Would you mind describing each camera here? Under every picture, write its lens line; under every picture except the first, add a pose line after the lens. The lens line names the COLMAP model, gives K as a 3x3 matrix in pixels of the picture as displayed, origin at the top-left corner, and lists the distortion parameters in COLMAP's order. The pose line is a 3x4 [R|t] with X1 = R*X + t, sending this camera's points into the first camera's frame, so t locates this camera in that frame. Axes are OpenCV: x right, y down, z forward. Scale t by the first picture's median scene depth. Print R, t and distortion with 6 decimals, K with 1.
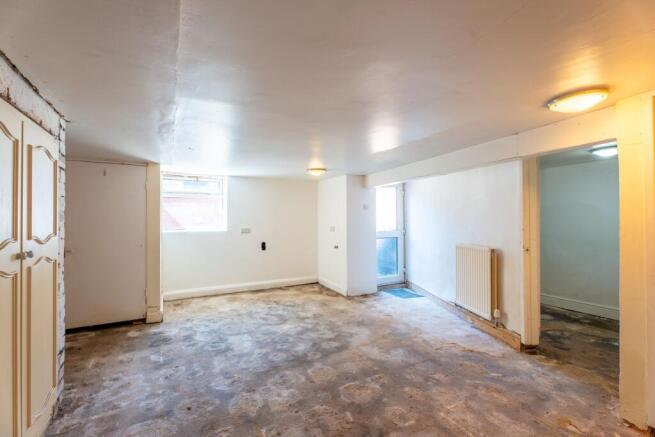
lens RADIAL K [[299.7, 0, 331.3], [0, 299.7, 217.7], [0, 0, 1]] dist [-0.001308, 0.000805]
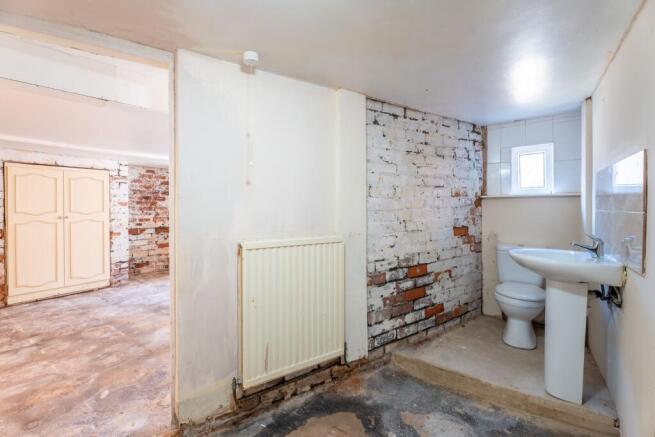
lens RADIAL K [[299.7, 0, 330.9], [0, 299.7, 213.1], [0, 0, 1]] dist [-0.001308, 0.000805]
pose [[0.420249, 0.016287, -0.907262, 1.693947], [-0.004721, 0.999865, 0.015762, 0.024422], [0.907396, -0.002340, 0.420269, 1.346282]]
